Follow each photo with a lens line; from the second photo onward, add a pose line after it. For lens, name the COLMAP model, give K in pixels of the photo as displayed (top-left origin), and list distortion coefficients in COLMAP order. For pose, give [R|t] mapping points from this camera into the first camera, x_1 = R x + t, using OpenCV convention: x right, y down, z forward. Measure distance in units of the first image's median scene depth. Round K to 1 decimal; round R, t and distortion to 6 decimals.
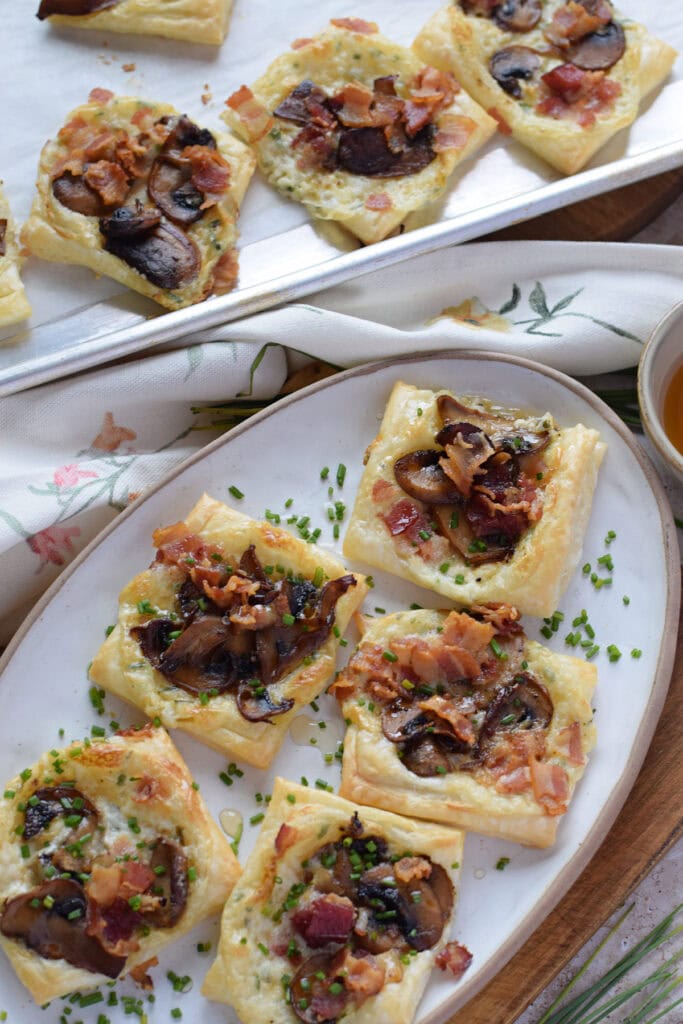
lens RADIAL K [[2373.5, 0, 341.5], [0, 2373.5, 512.0], [0, 0, 1]] dist [-0.101137, -0.129136]
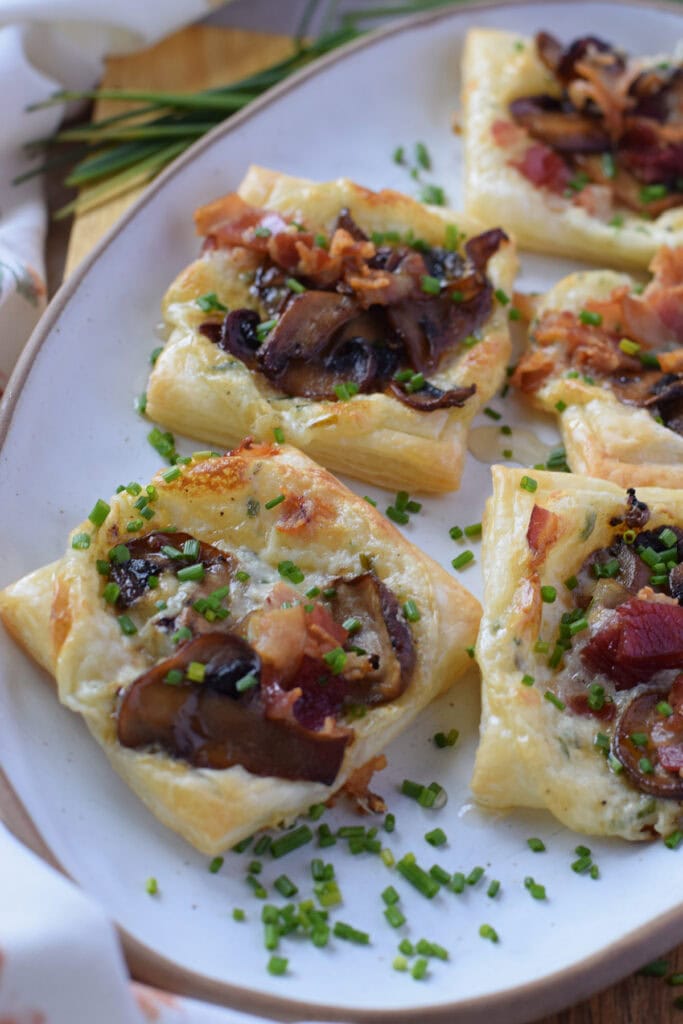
lens RADIAL K [[2384.7, 0, 341.5], [0, 2384.7, 512.0], [0, 0, 1]] dist [-0.128322, 0.182513]
pose [[0.964446, -0.144637, 0.221186, -0.199744], [0.200916, 0.944990, -0.258121, 0.267861], [-0.171685, 0.293384, 0.940452, 0.401582]]
